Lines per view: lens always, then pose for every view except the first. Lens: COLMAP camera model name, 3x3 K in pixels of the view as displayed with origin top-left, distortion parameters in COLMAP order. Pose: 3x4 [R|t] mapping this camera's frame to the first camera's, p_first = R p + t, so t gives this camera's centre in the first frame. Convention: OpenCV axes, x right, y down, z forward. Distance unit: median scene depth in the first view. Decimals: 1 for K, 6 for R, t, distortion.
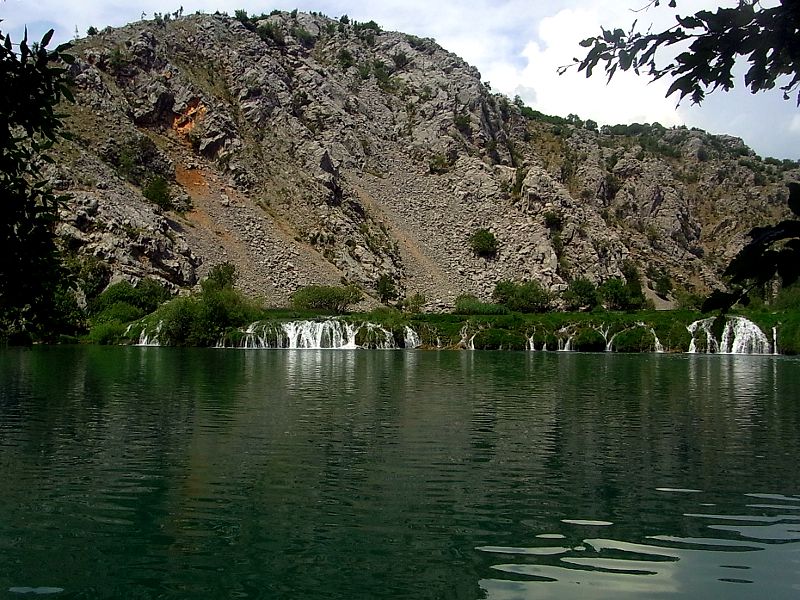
lens RADIAL K [[763.1, 0, 400.0], [0, 763.1, 300.0], [0, 0, 1]] dist [0.011248, 0.013333]
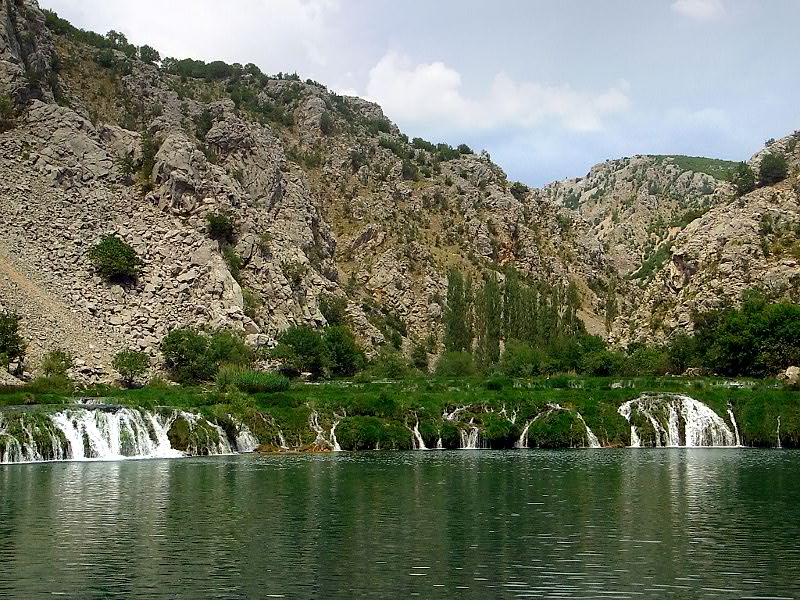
lens RADIAL K [[1332.1, 0, 400.0], [0, 1332.1, 300.0], [0, 0, 1]] dist [0.123369, 0.024397]
pose [[0.870046, 0.025153, 0.492328, -0.196431], [-0.009332, 0.999359, -0.034565, -0.010591], [-0.492882, 0.025479, 0.869723, 0.003813]]
